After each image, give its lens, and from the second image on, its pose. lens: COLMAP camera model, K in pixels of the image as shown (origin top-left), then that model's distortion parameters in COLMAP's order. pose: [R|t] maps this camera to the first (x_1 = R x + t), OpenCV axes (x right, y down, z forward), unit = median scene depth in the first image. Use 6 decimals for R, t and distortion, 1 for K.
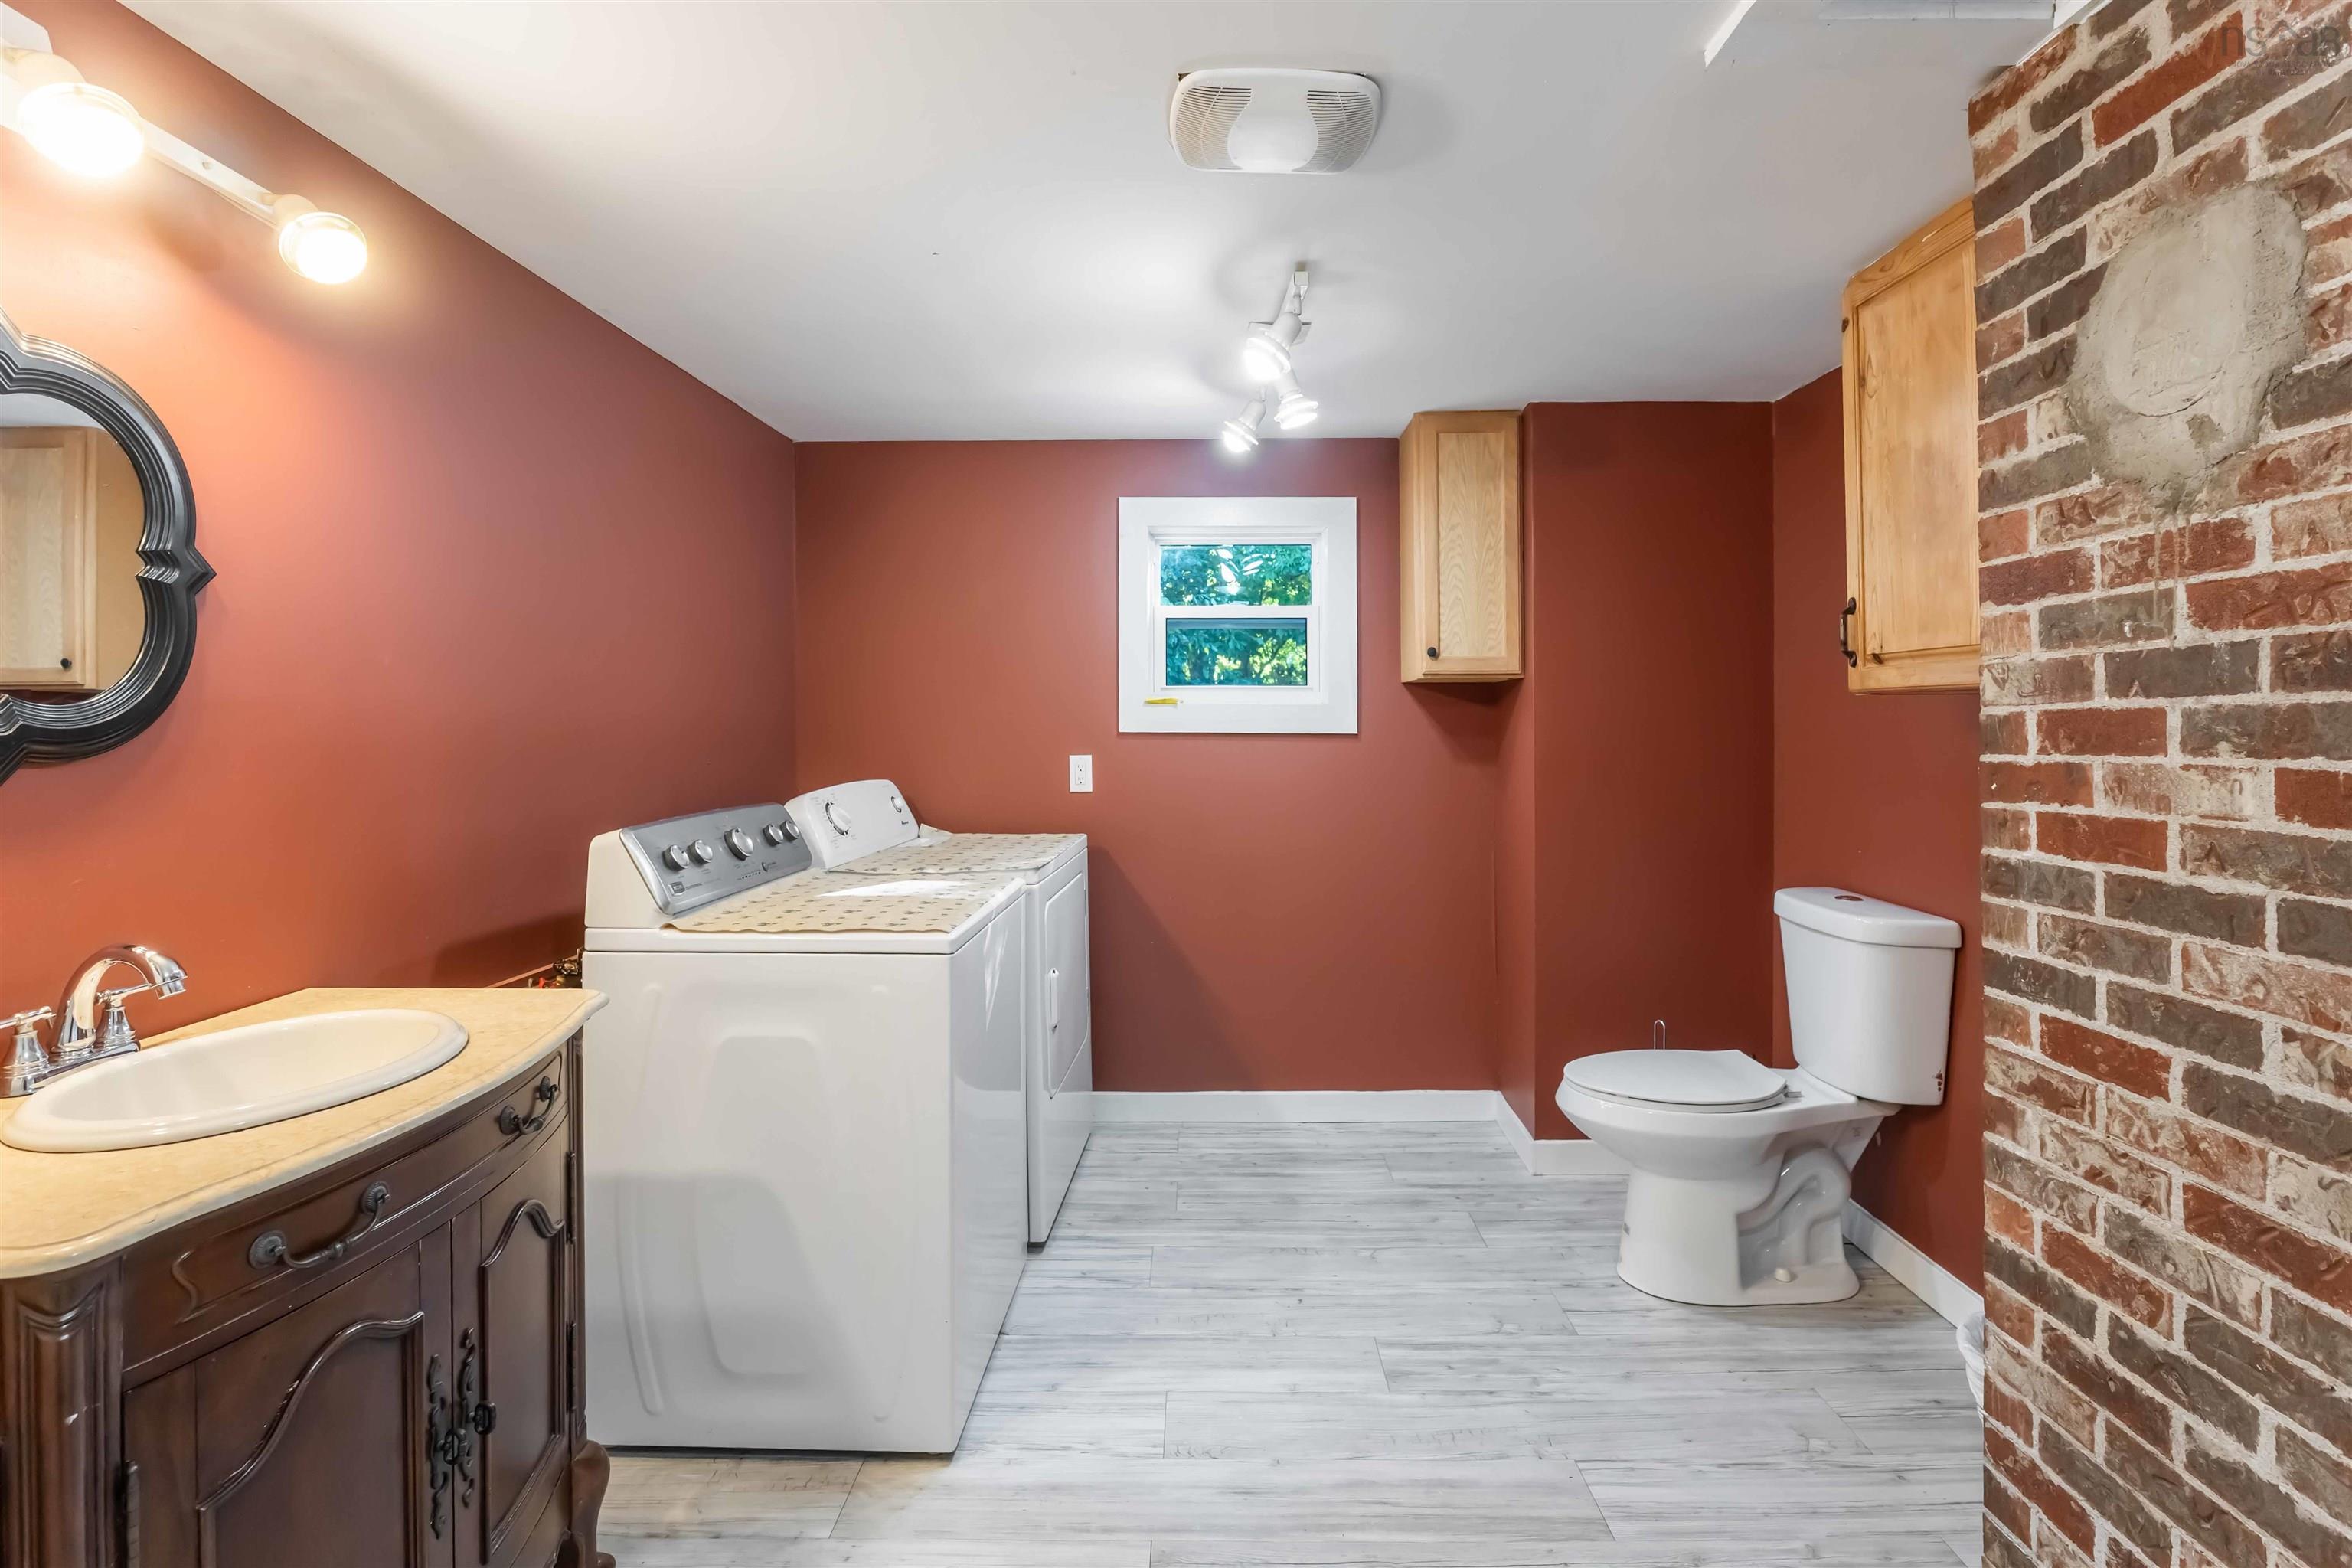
lens RADIAL K [[1075.1, 0, 1182.5], [0, 1075.1, 731.1], [0, 0, 1]] dist [-0.000727, 0.000601]
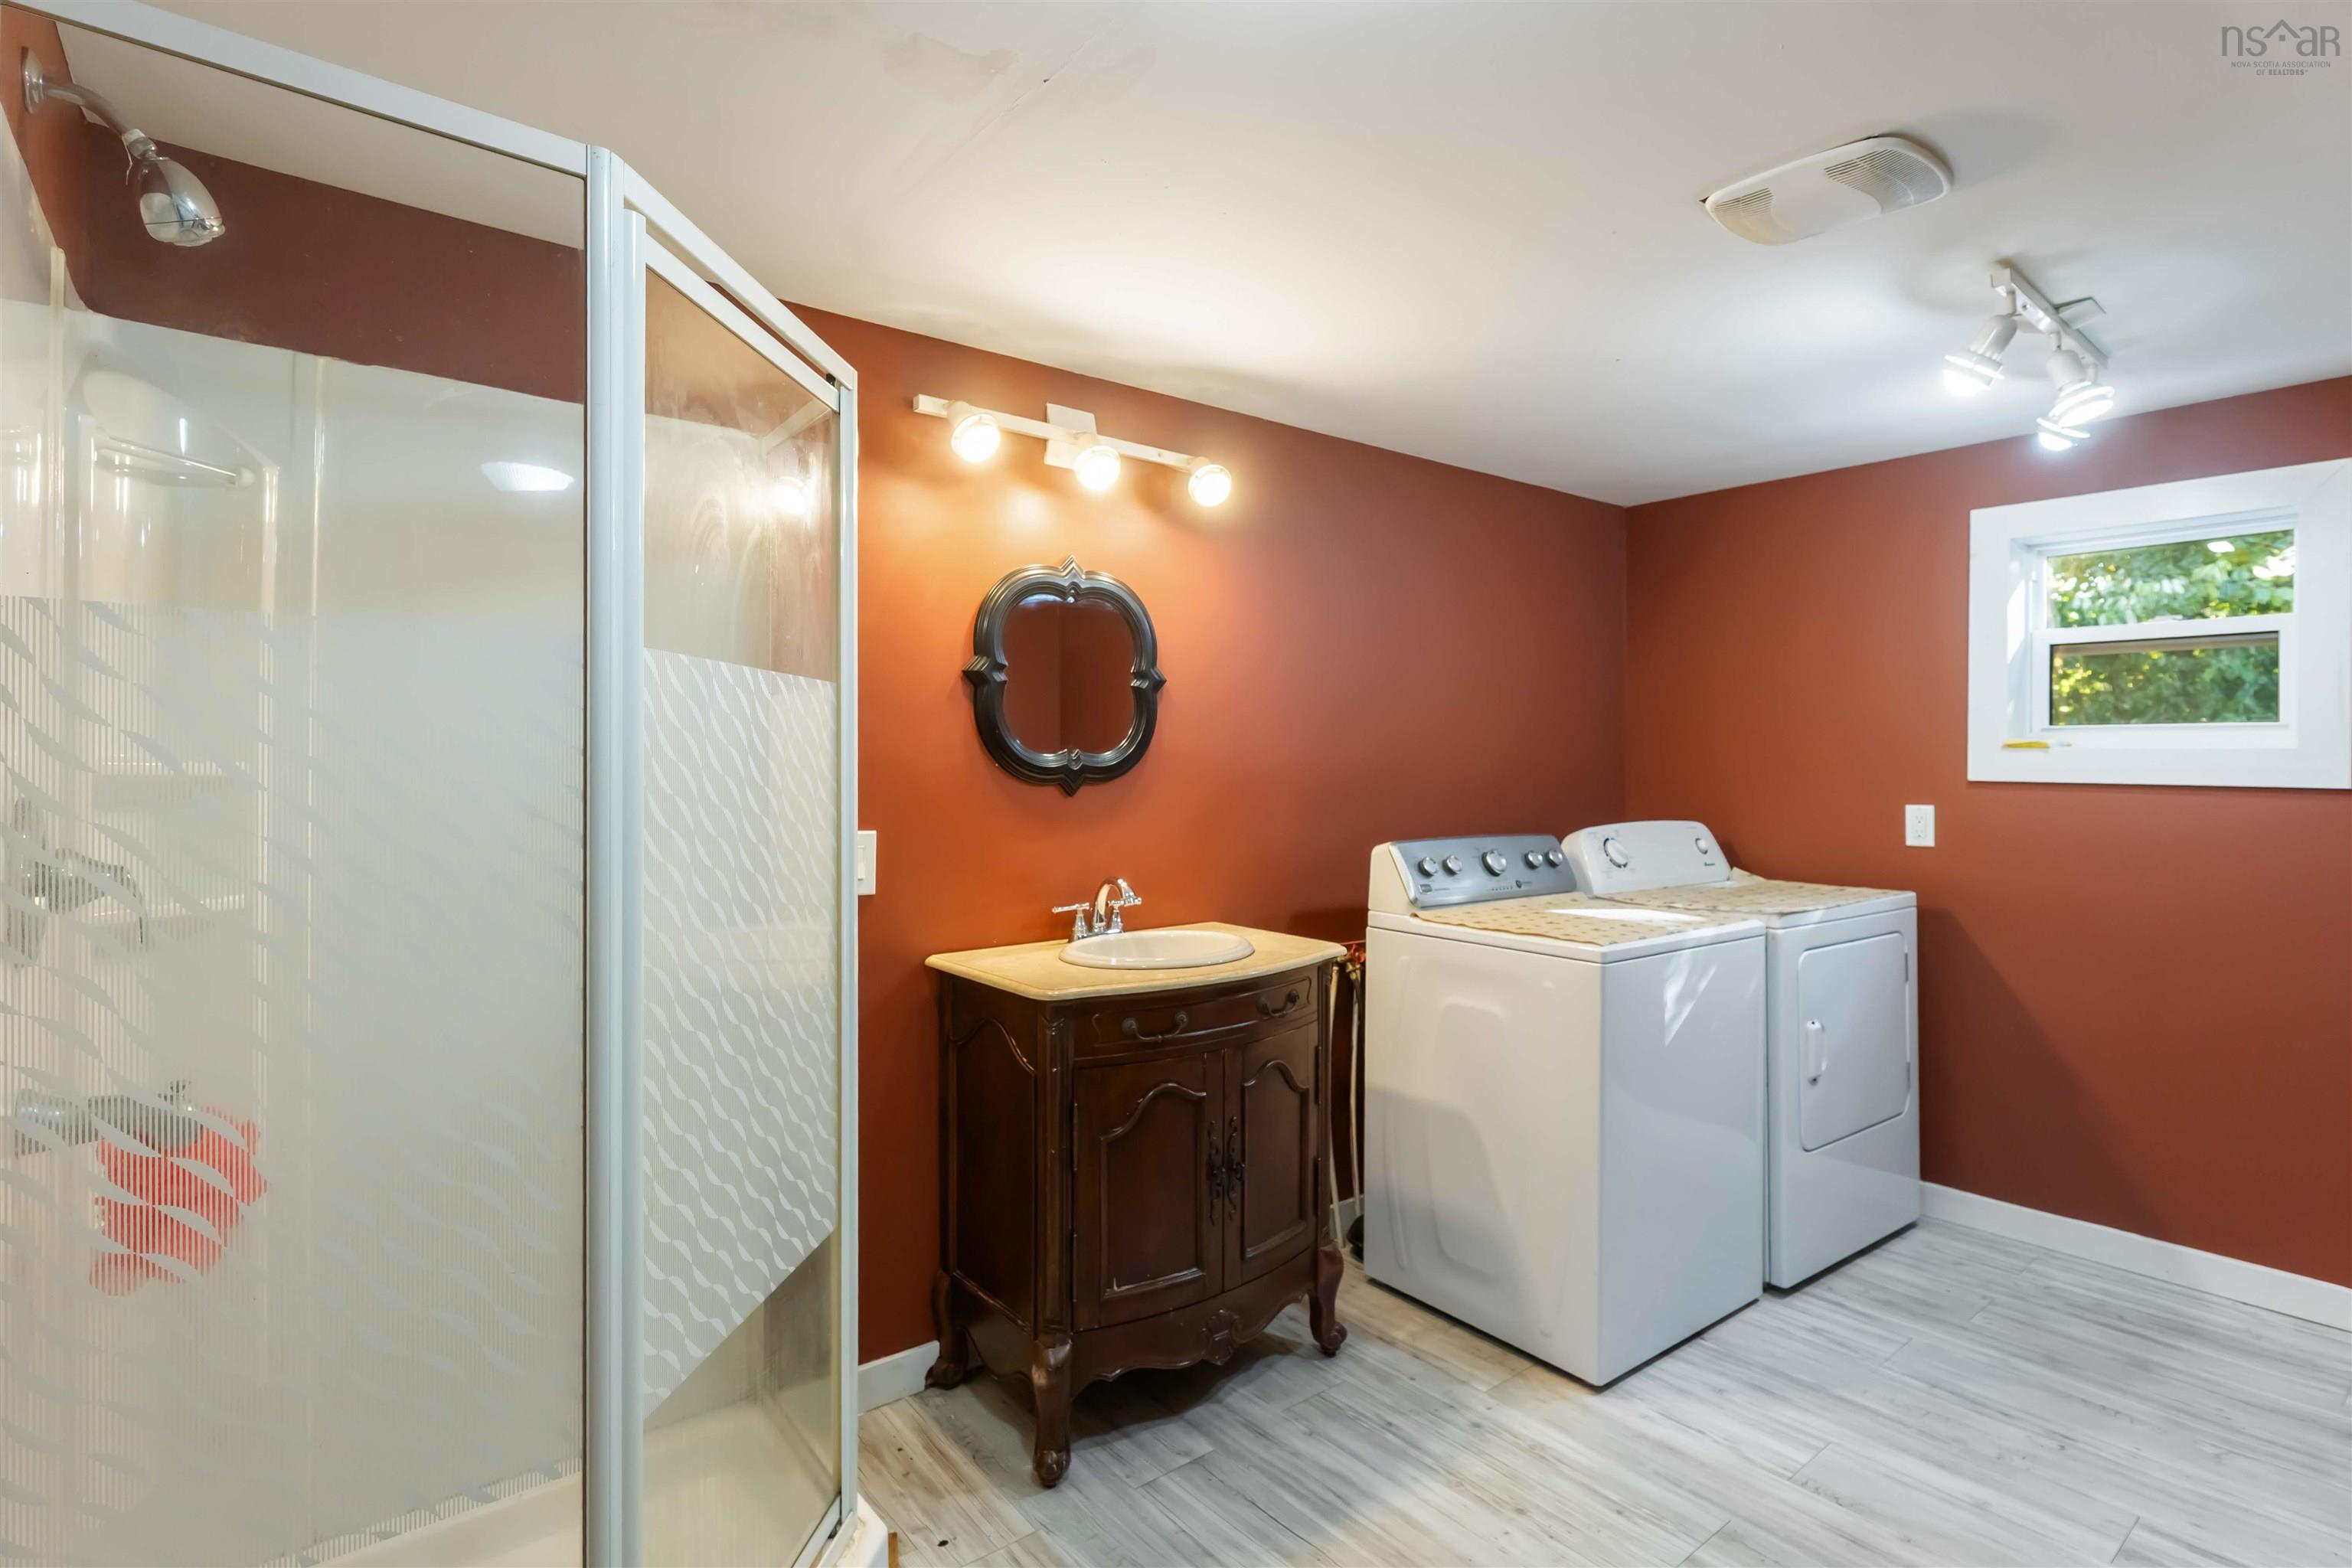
lens RADIAL K [[1137.3, 0, 1176.0], [0, 1137.3, 784.0], [0, 0, 1]] dist [0.001616, 0.000814]
pose [[0.634535, 0.019249, -0.772654, 0.395746], [-0.012275, 0.999815, 0.014828, -0.002824], [0.772797, 0.000075, 0.634654, -0.134812]]
